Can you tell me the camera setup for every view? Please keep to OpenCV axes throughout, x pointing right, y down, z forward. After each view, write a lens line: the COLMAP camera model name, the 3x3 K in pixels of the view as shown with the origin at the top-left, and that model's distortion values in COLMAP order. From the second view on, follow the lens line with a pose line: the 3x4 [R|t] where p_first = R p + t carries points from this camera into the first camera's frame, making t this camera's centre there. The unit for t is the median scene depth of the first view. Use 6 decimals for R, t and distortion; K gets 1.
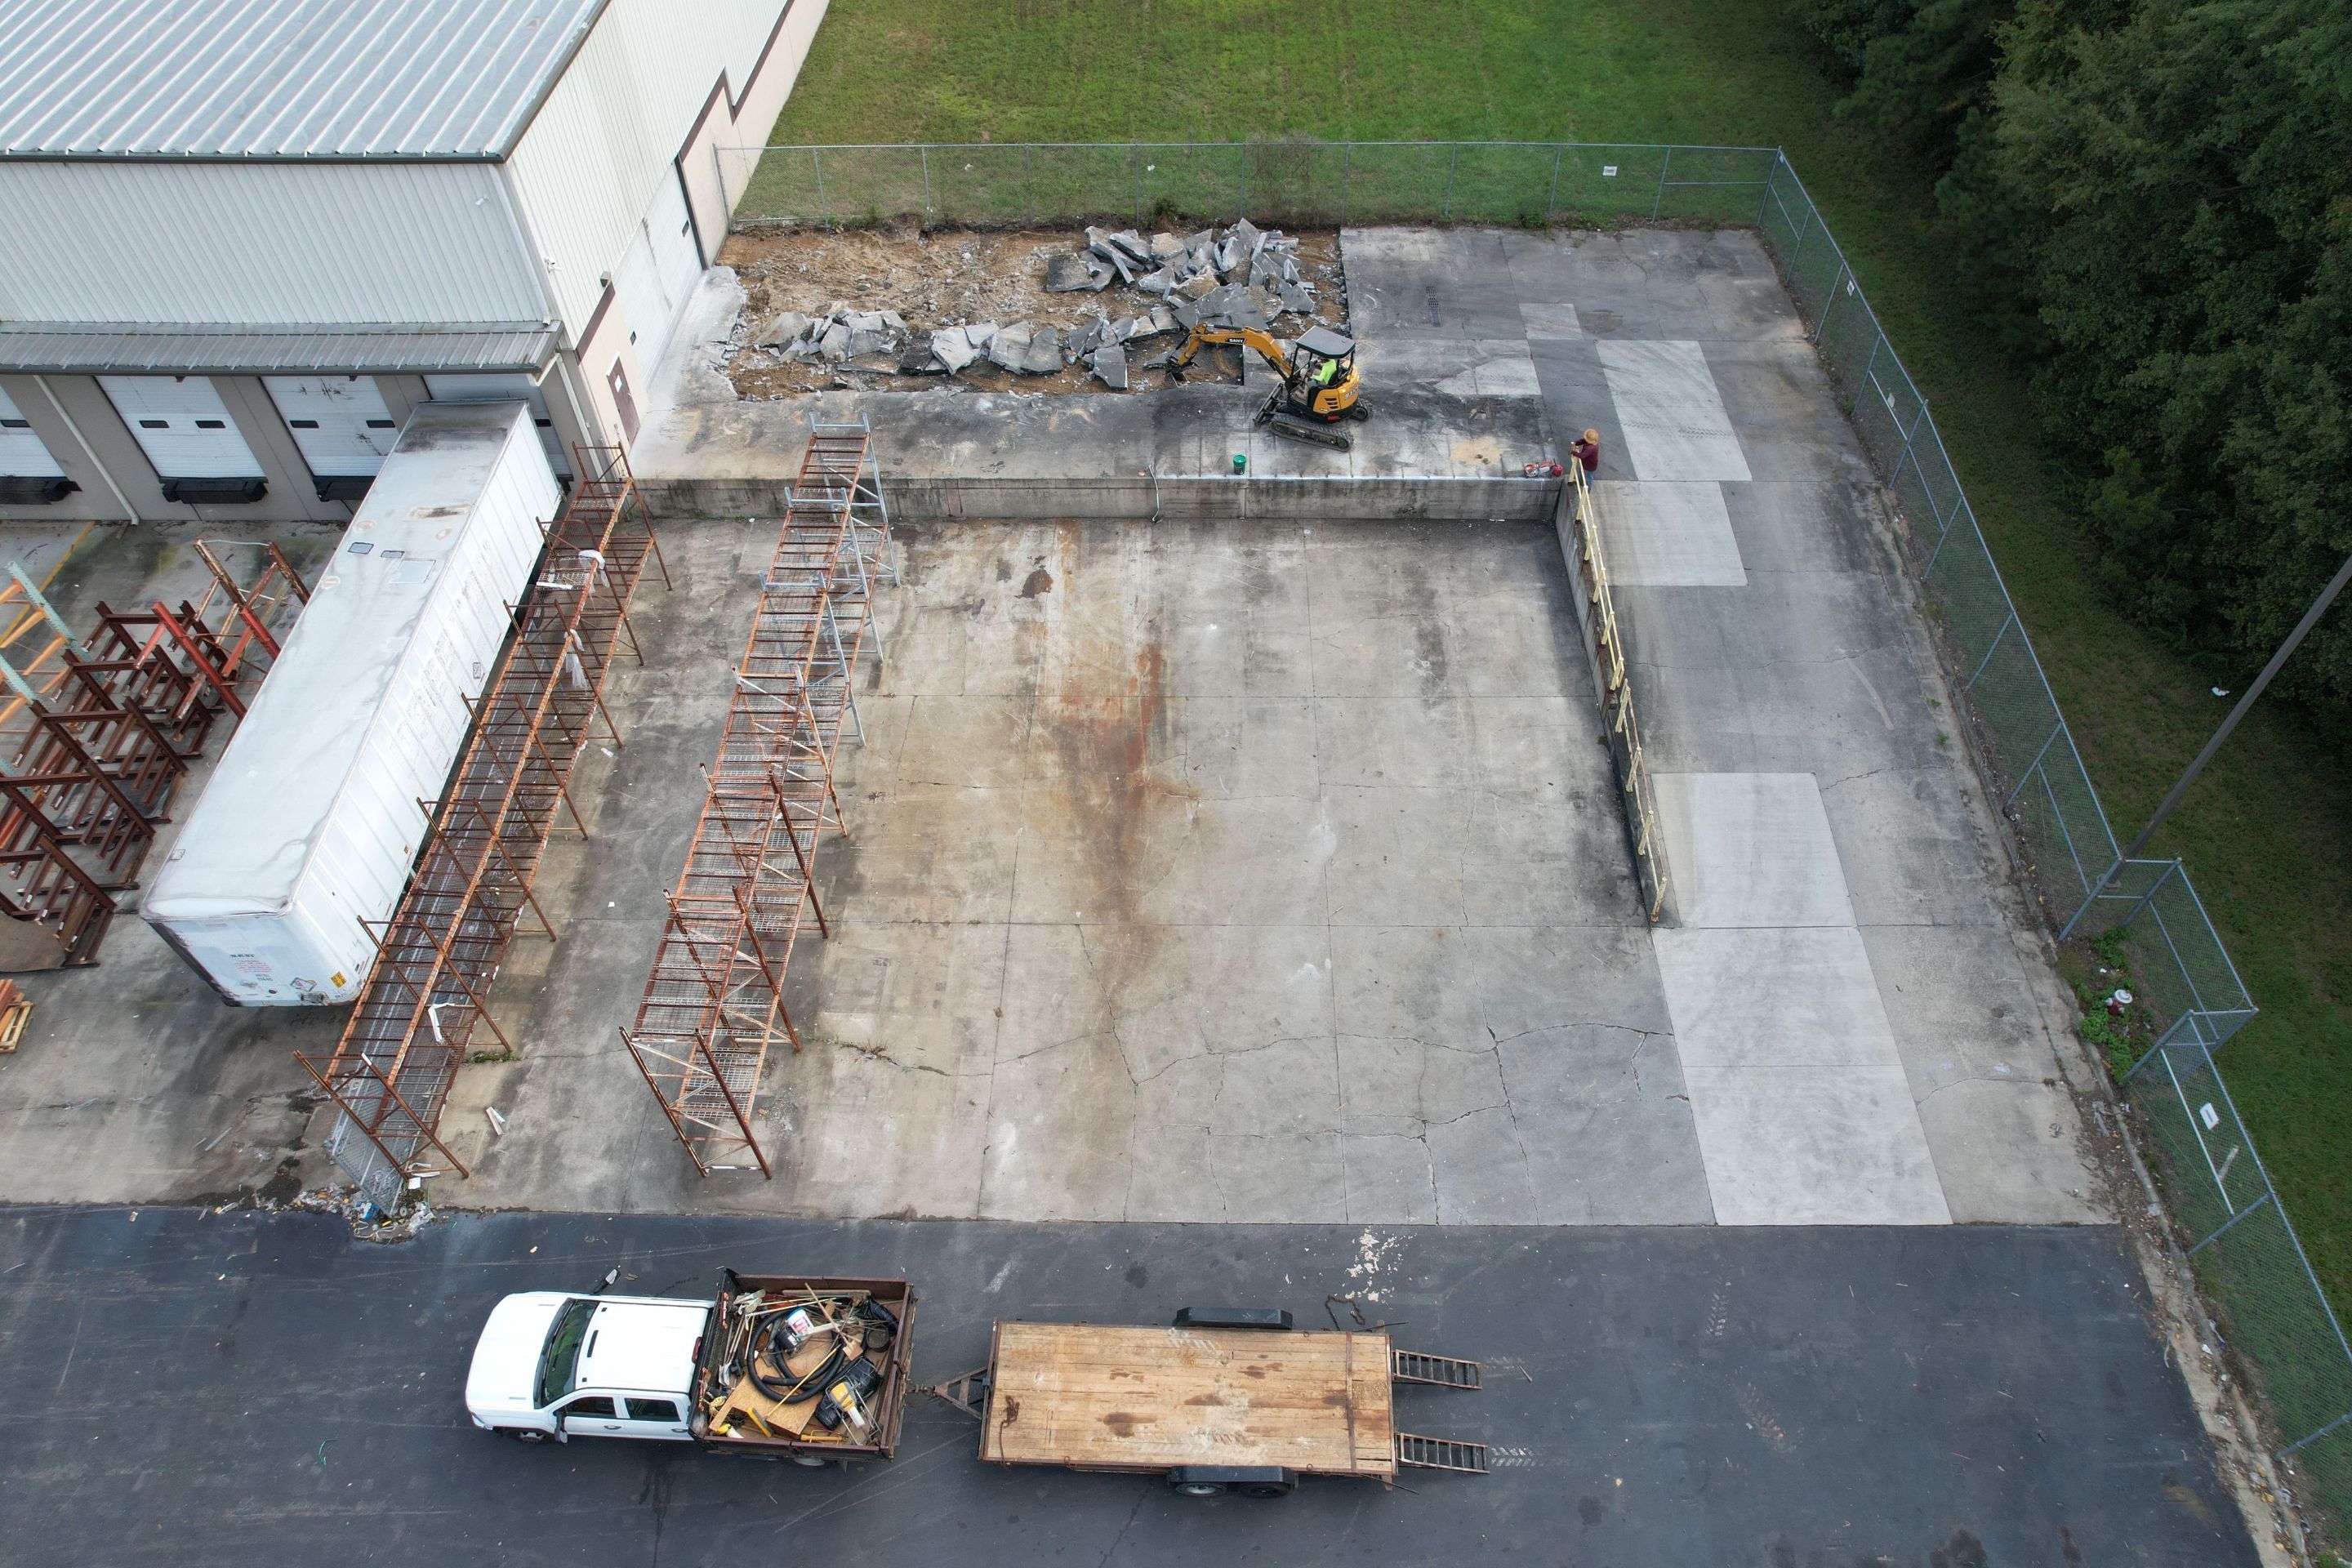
lens RADIAL K [[1487.5, 0, 1176.0], [0, 1487.5, 784.0], [0, 0, 1]] dist [-0.063276, 0.049826]
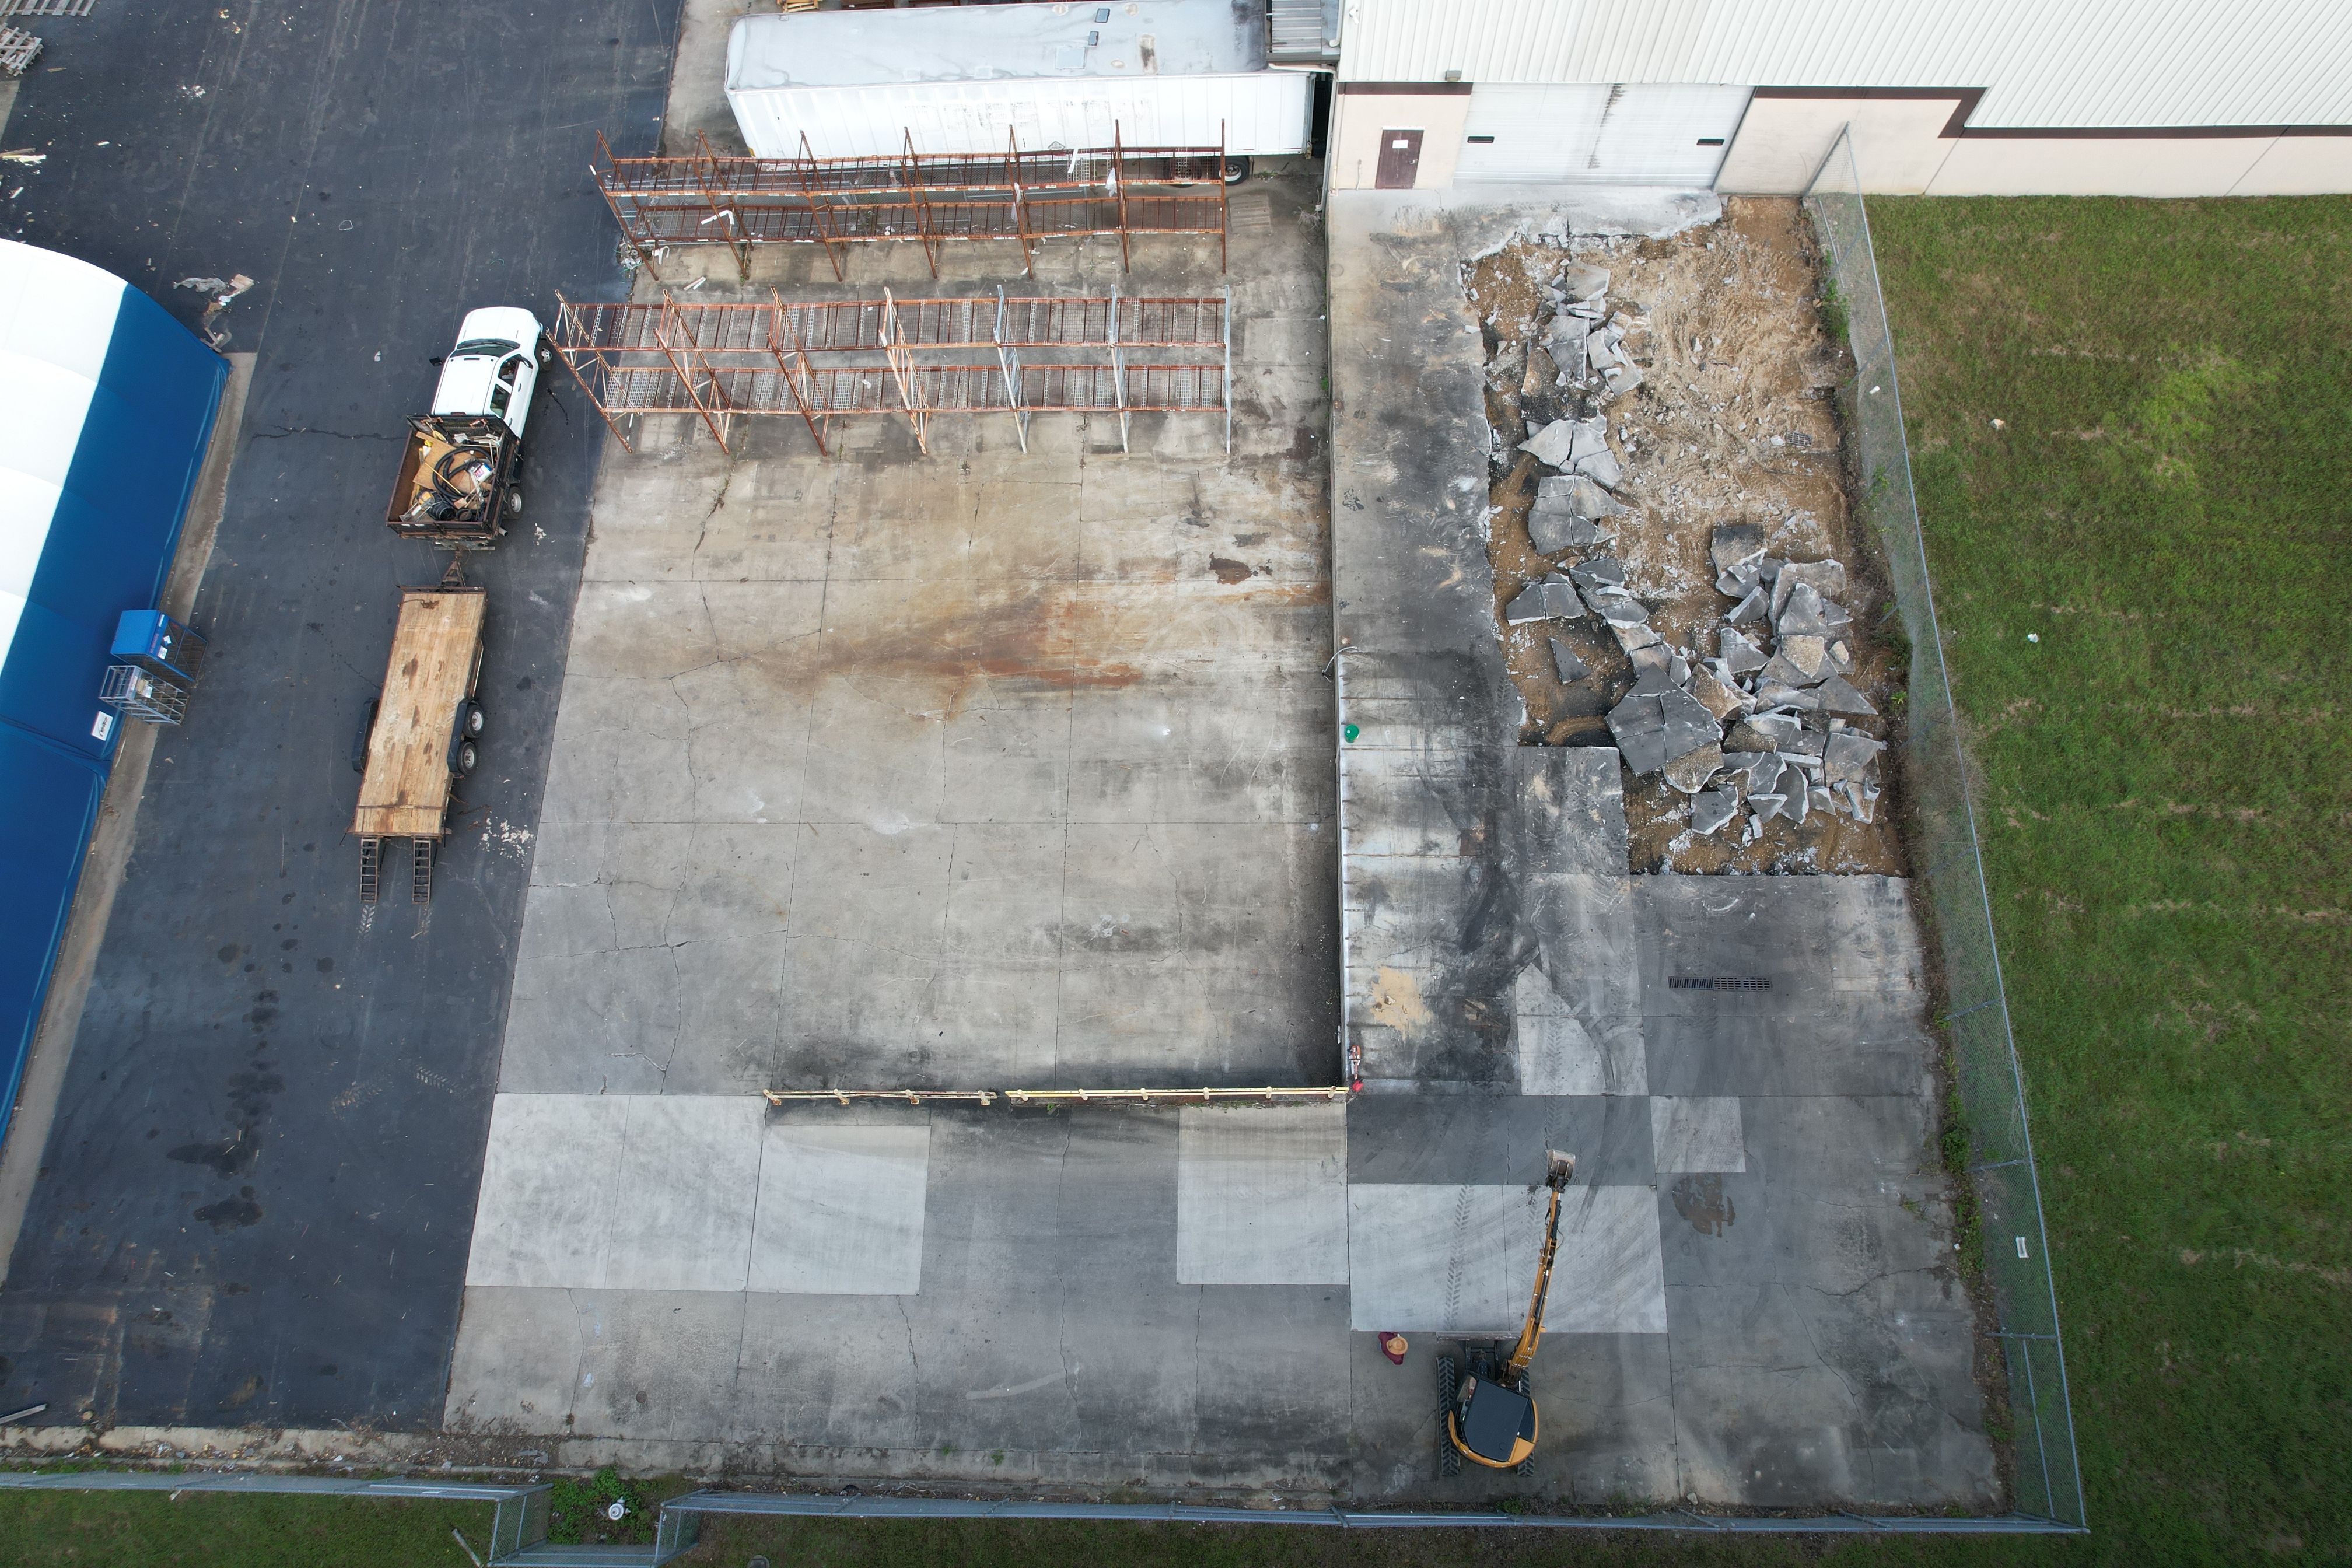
lens RADIAL K [[1493.5, 0, 1176.0], [0, 1493.5, 784.0], [0, 0, 1]] dist [-0.067111, 0.055908]
pose [[0.004183, 0.944237, -0.329239, 0.444974], [-0.741714, 0.223755, 0.632292, -0.844219], [0.670703, 0.241557, 0.701290, 0.350932]]
